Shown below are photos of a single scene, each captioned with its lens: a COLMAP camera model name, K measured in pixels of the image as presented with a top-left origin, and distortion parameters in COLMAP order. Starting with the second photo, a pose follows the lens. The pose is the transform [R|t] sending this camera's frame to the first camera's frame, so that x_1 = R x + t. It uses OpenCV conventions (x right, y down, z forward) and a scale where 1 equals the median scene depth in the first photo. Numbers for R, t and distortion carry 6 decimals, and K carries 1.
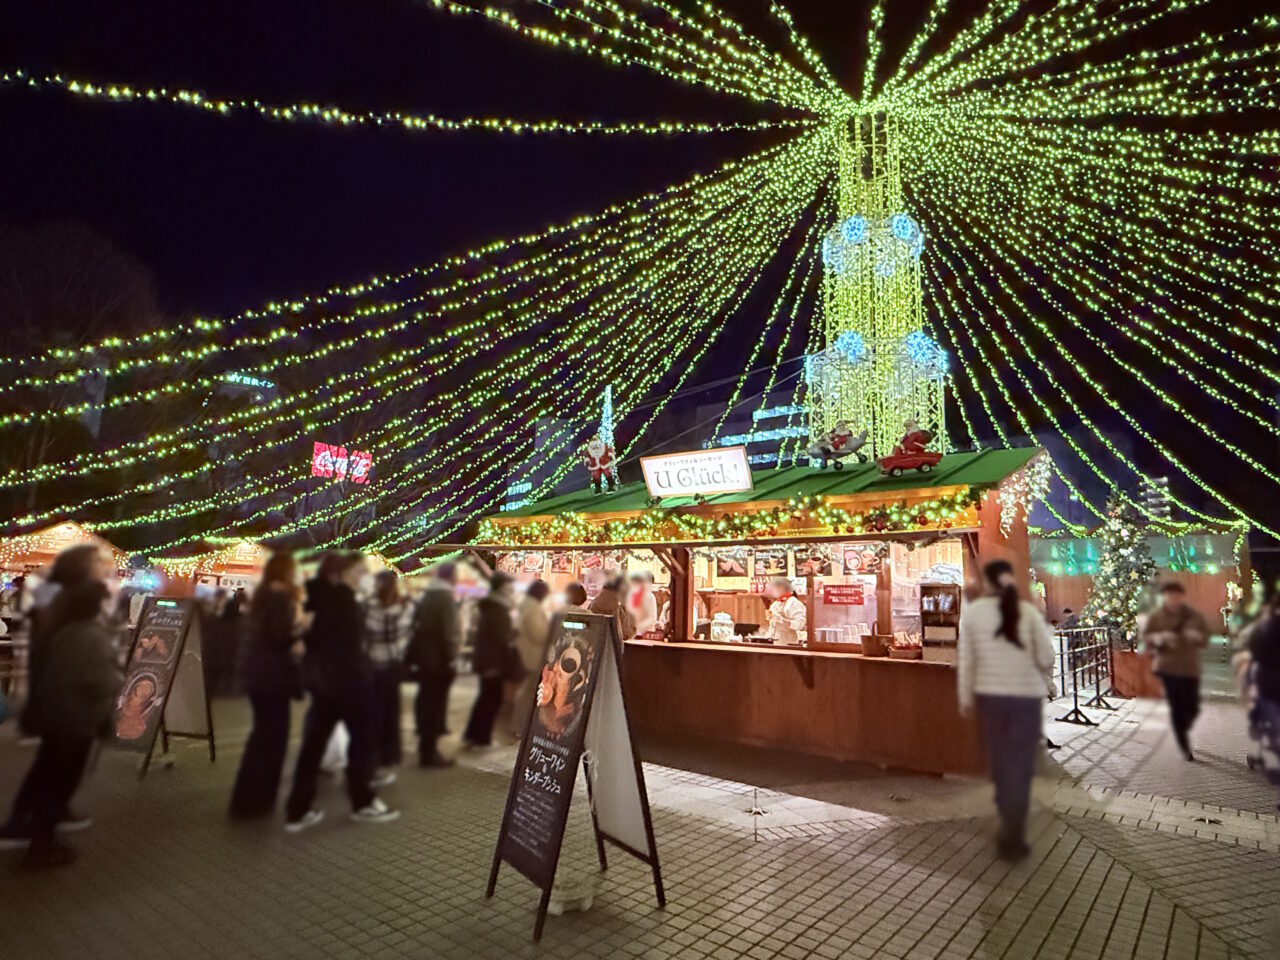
lens RADIAL K [[744.8, 0, 640.8], [0, 744.8, 480.0], [0, 0, 1]] dist [0.000939, 0.000327]
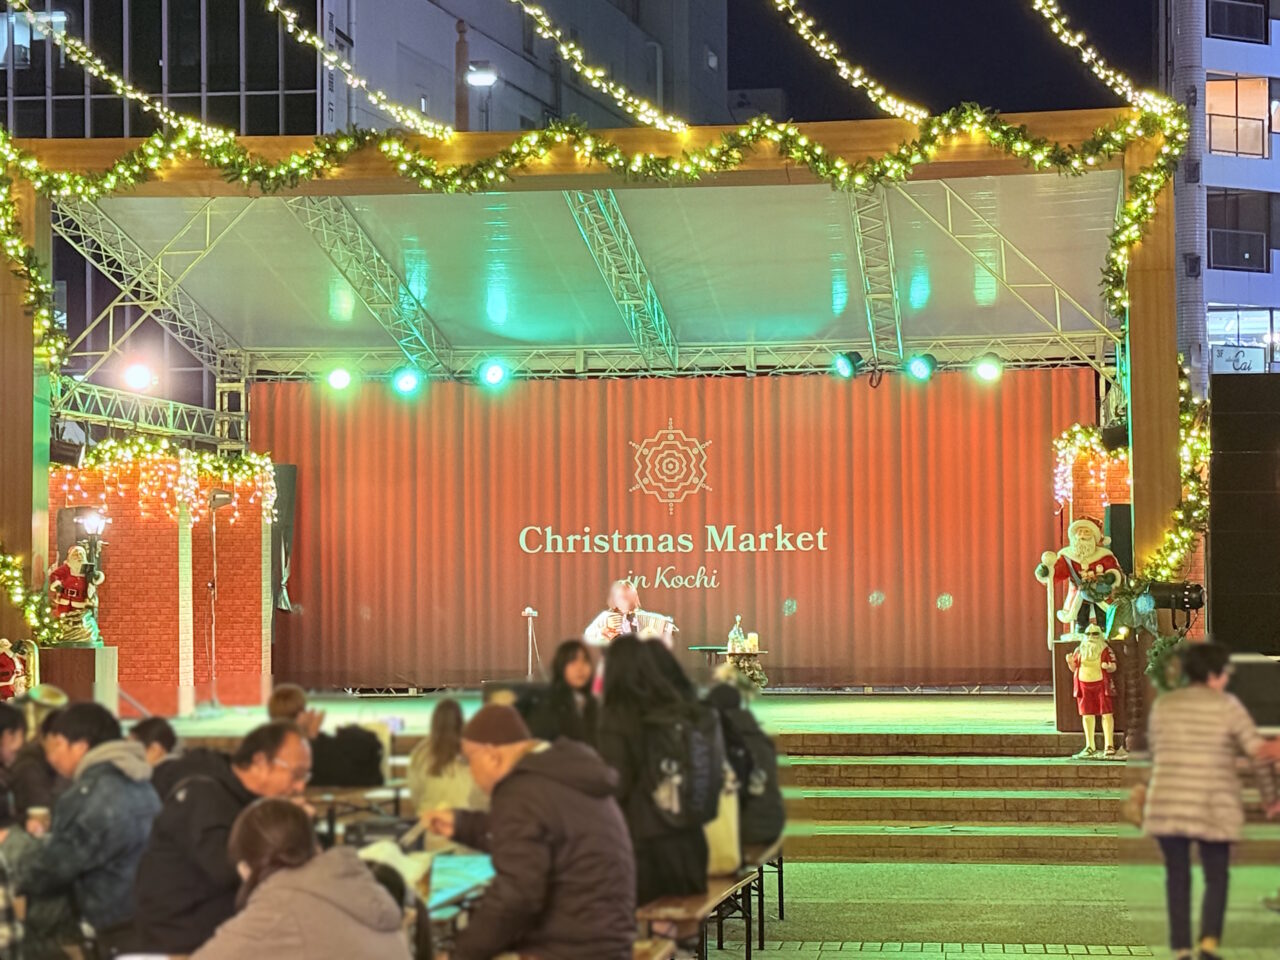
lens RADIAL K [[2799.9, 0, 640.0], [0, 2799.9, 480.3], [0, 0, 1]] dist [-0.003418, 0.000000]
pose [[0.846476, -0.021122, 0.532008, 0.292470], [-0.048988, 0.991884, 0.117326, 0.069016], [-0.530168, -0.125376, 0.838572, 0.431590]]
